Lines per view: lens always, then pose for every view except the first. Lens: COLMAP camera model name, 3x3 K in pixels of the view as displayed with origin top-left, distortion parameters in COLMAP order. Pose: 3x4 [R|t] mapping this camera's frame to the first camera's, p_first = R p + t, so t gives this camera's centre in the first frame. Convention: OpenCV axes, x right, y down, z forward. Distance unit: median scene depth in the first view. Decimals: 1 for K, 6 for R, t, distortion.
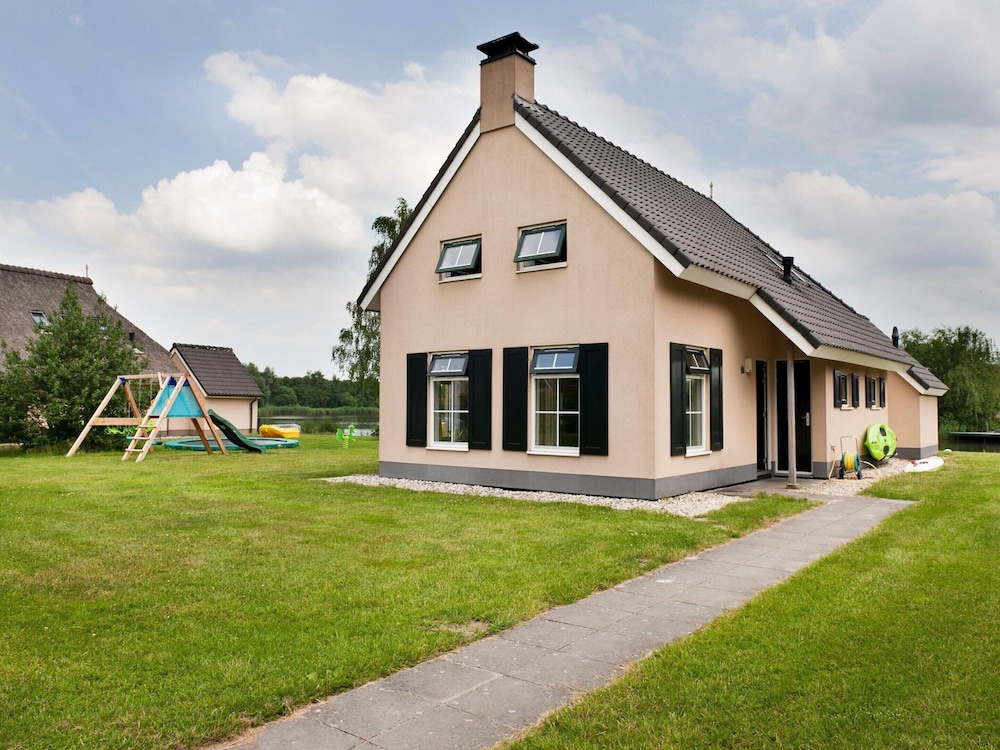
lens RADIAL K [[768.5, 0, 500.0], [0, 768.5, 375.0], [0, 0, 1]] dist [-0.000454, 0.001186]
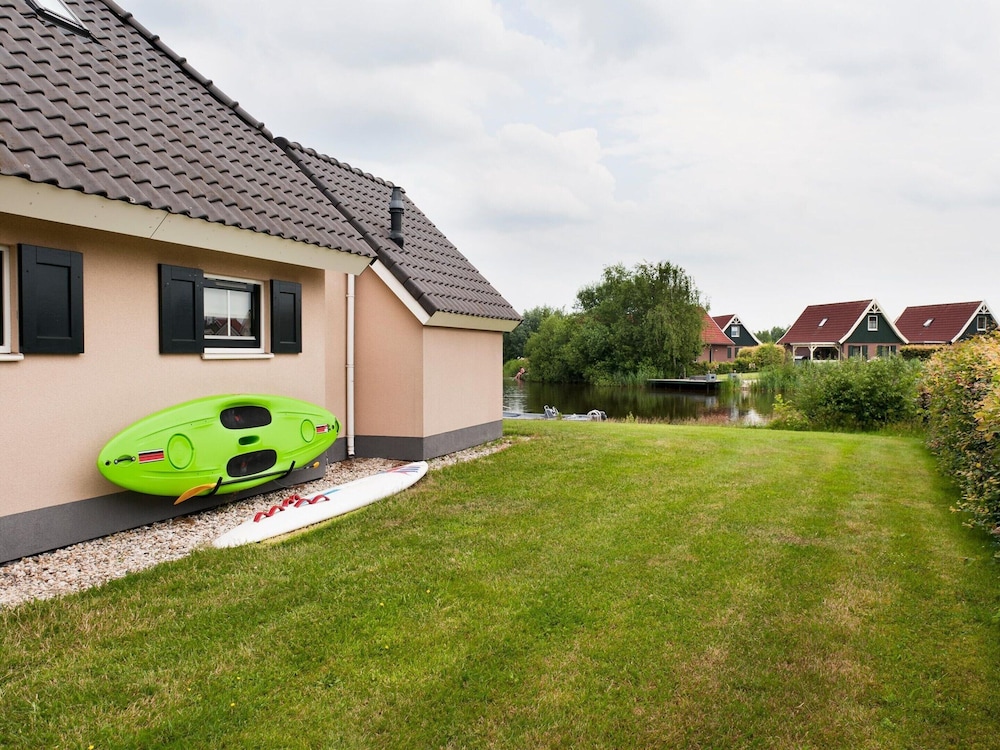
lens RADIAL K [[768.5, 0, 500.0], [0, 768.5, 375.0], [0, 0, 1]] dist [-0.000454, 0.001186]
pose [[0.958142, -0.008604, 0.286165, 0.164041], [-0.012346, 0.997377, 0.071324, 0.007514], [-0.286028, -0.071872, 0.955522, 0.190962]]
